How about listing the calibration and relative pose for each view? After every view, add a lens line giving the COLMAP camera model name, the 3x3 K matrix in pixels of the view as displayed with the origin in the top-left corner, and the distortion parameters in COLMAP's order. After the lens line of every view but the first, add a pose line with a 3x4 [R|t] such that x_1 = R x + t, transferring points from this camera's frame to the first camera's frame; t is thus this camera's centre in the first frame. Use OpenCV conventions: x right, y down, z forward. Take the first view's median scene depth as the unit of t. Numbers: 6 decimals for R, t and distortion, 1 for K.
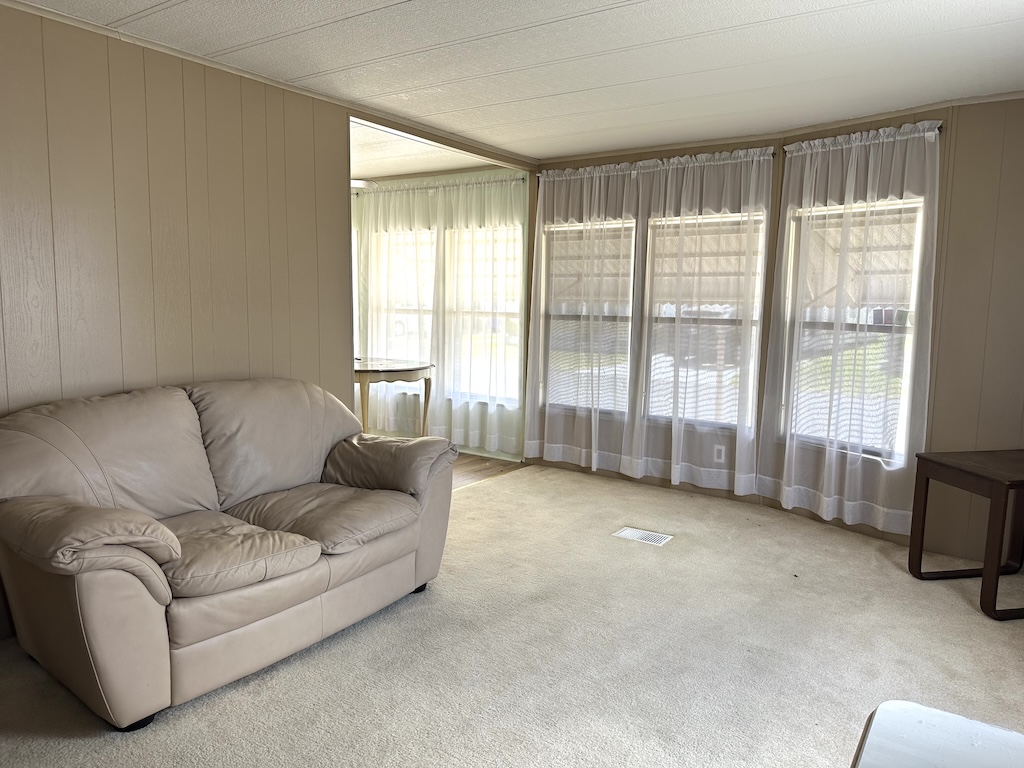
lens RADIAL K [[734.9, 0, 515.7], [0, 734.9, 379.5], [0, 0, 1]] dist [0.022170, -0.022783]
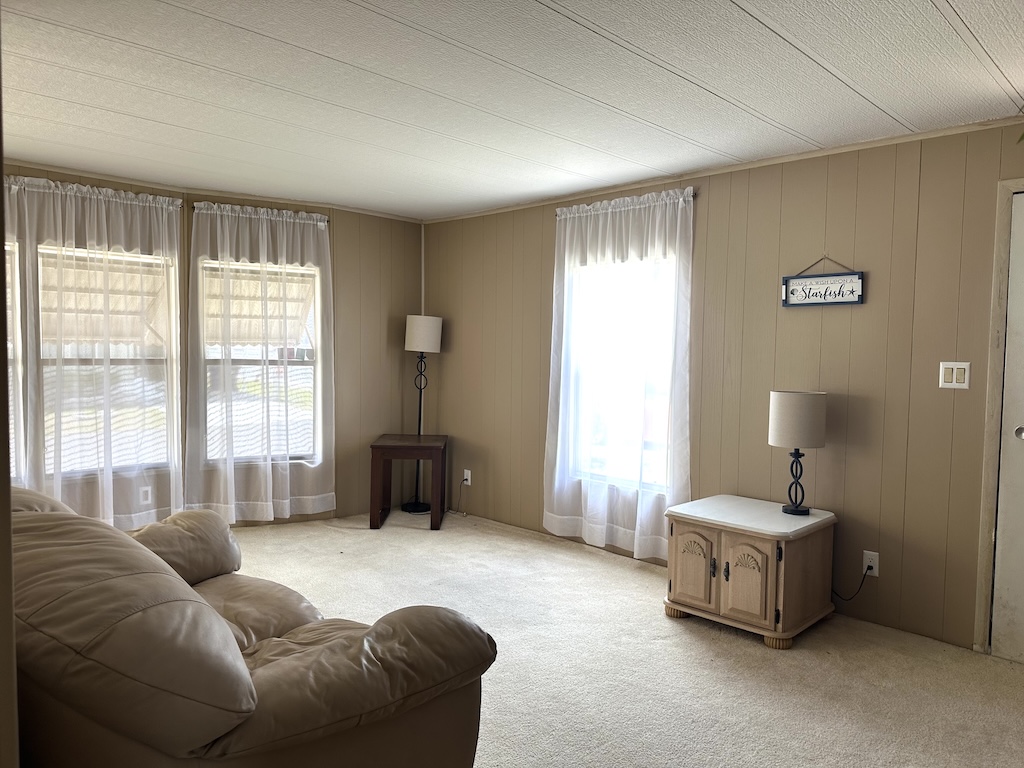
lens RADIAL K [[734.9, 0, 502.2], [0, 734.9, 383.9], [0, 0, 1]] dist [0.022170, -0.022783]
pose [[0.149686, -0.056407, 0.987123, -0.730247], [0.105271, 0.993606, 0.040814, -0.044294], [-0.983114, 0.097806, 0.154667, 0.431022]]
